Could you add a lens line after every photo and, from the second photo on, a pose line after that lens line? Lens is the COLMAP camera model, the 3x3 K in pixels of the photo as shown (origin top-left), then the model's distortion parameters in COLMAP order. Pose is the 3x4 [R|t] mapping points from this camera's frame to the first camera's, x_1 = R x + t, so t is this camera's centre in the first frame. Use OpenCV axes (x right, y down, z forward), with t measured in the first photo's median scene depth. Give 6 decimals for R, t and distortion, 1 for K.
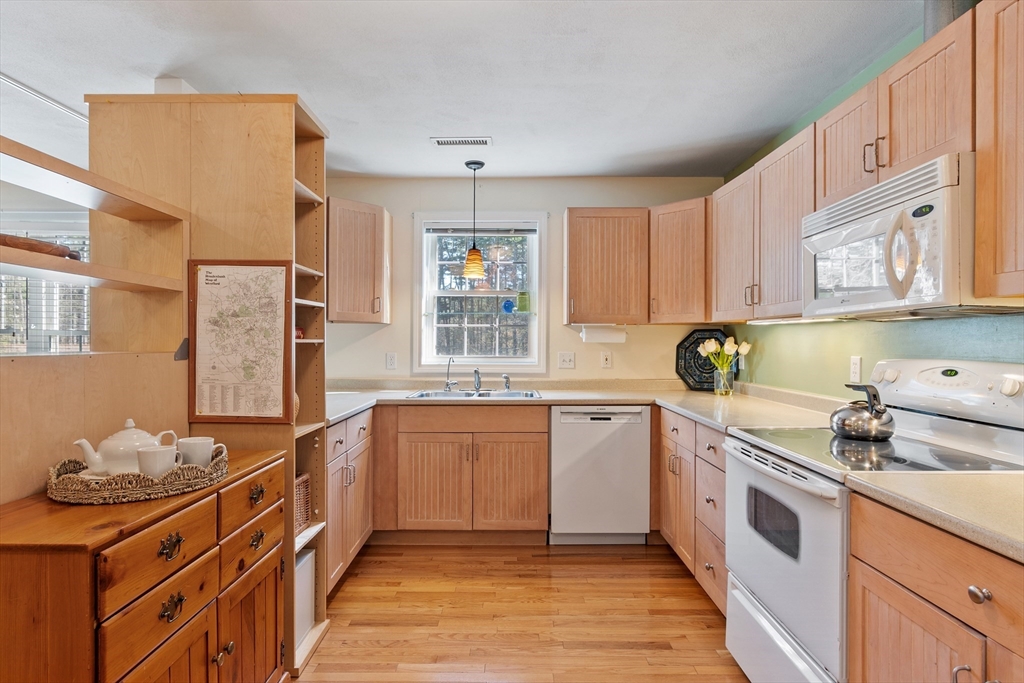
lens RADIAL K [[578.9, 0, 512.0], [0, 578.9, 341.5], [0, 0, 1]] dist [0.001468, -0.000014]
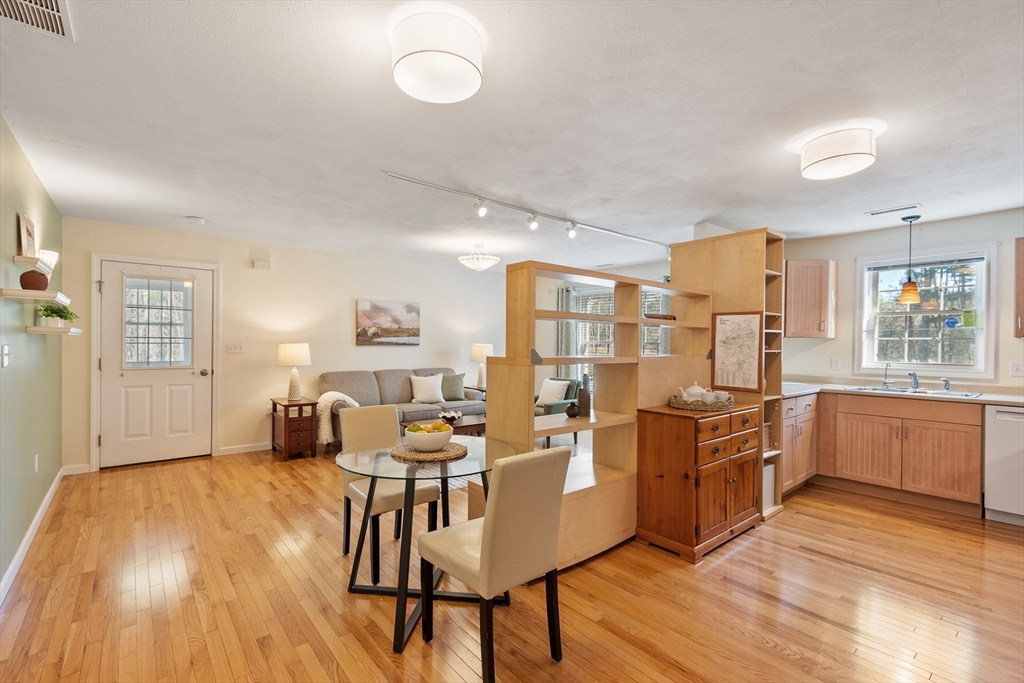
lens RADIAL K [[448.0, 0, 510.3], [0, 448.0, 347.1], [0, 0, 1]] dist [0.000193, -0.000350]
pose [[0.645950, 0.009617, -0.763319, 0.152392], [-0.007319, 0.999953, 0.006405, -0.012141], [0.763344, 0.001450, 0.645990, -0.426996]]
